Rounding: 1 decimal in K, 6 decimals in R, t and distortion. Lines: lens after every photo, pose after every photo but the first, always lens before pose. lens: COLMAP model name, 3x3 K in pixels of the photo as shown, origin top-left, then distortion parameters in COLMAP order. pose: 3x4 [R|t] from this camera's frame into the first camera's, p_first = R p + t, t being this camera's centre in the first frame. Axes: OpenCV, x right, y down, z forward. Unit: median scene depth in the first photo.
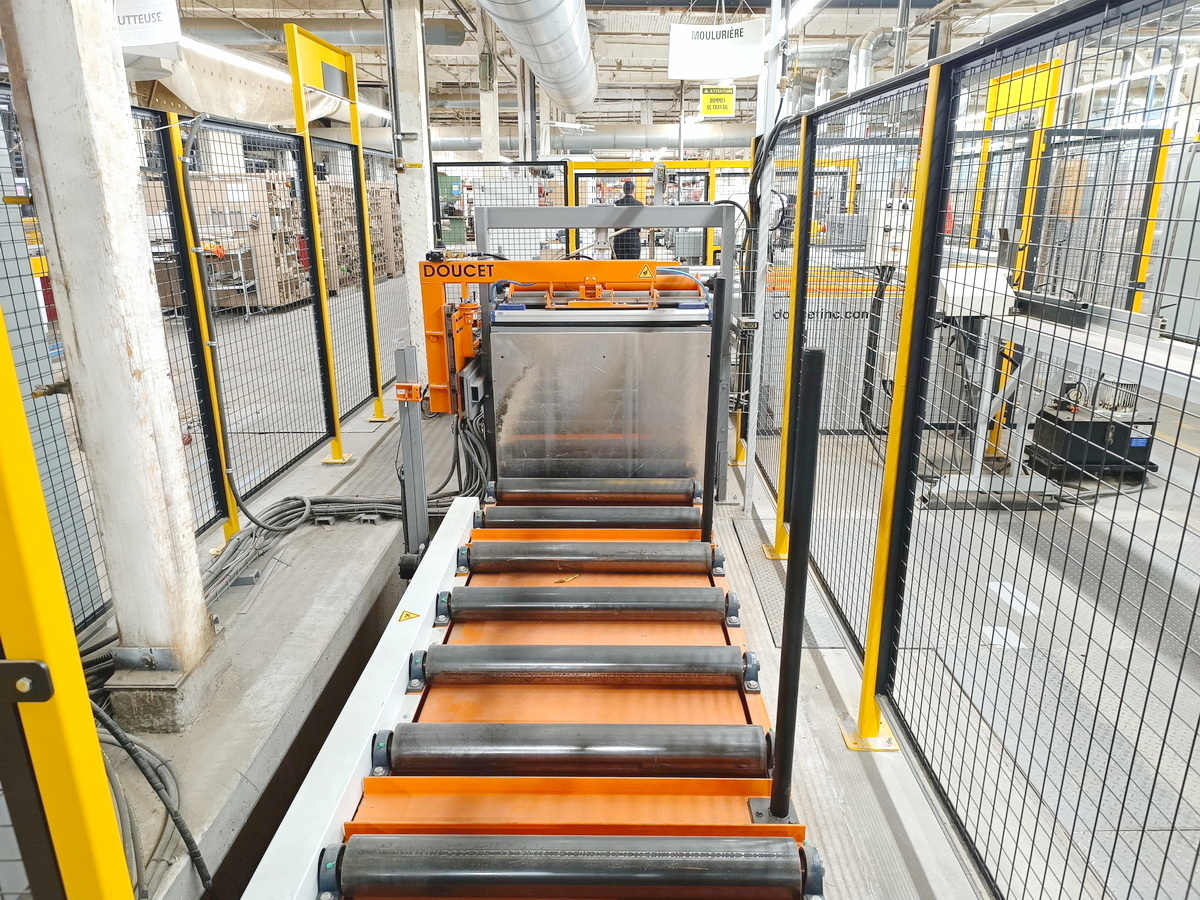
lens RADIAL K [[828.9, 0, 601.8], [0, 828.9, 449.7], [0, 0, 1]] dist [0.020882, -0.037328]
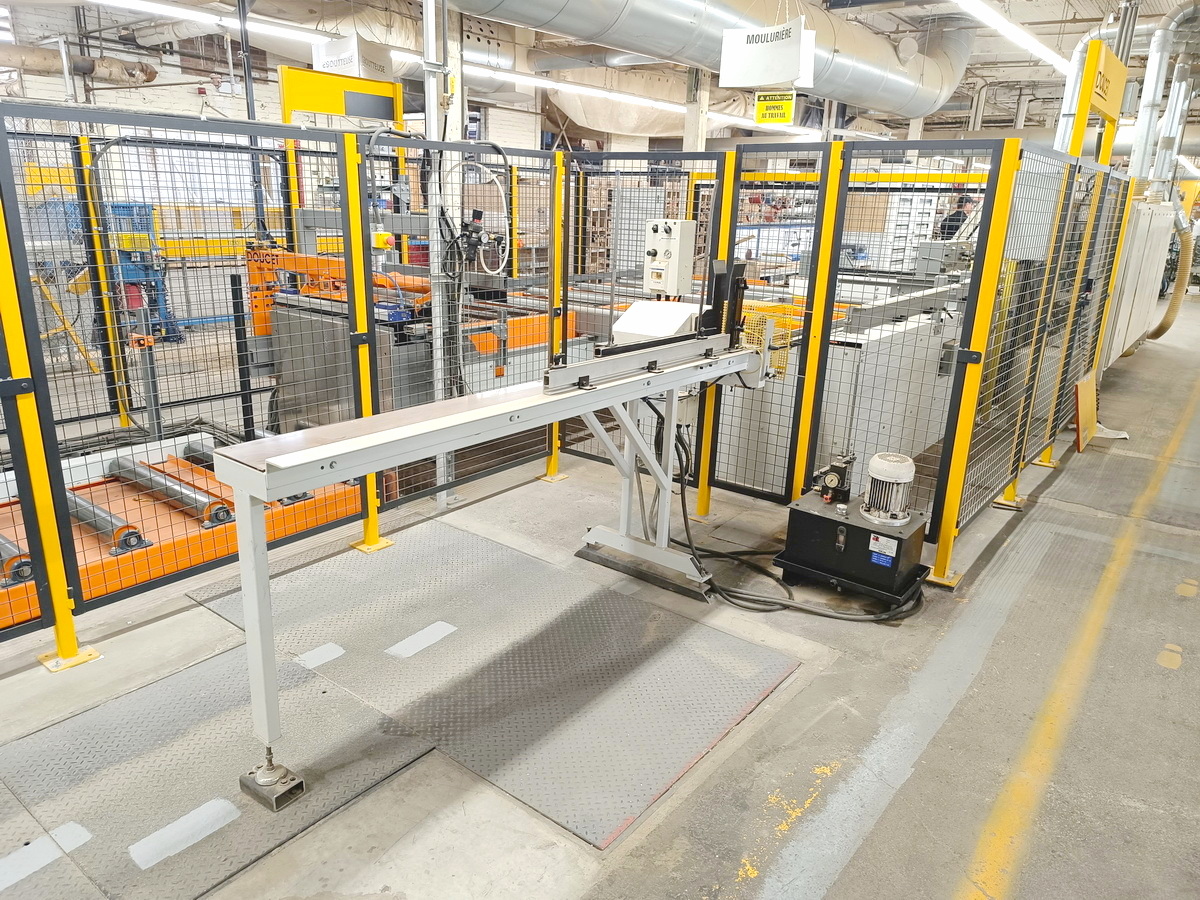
lens RADIAL K [[828.9, 0, 598.9], [0, 828.9, 453.3], [0, 0, 1]] dist [0.020882, -0.037328]
pose [[0.796627, 0.202685, -0.569477, 0.593951], [-0.203688, 0.977020, 0.062801, -0.067588], [0.569119, 0.065966, 0.819605, 0.166224]]
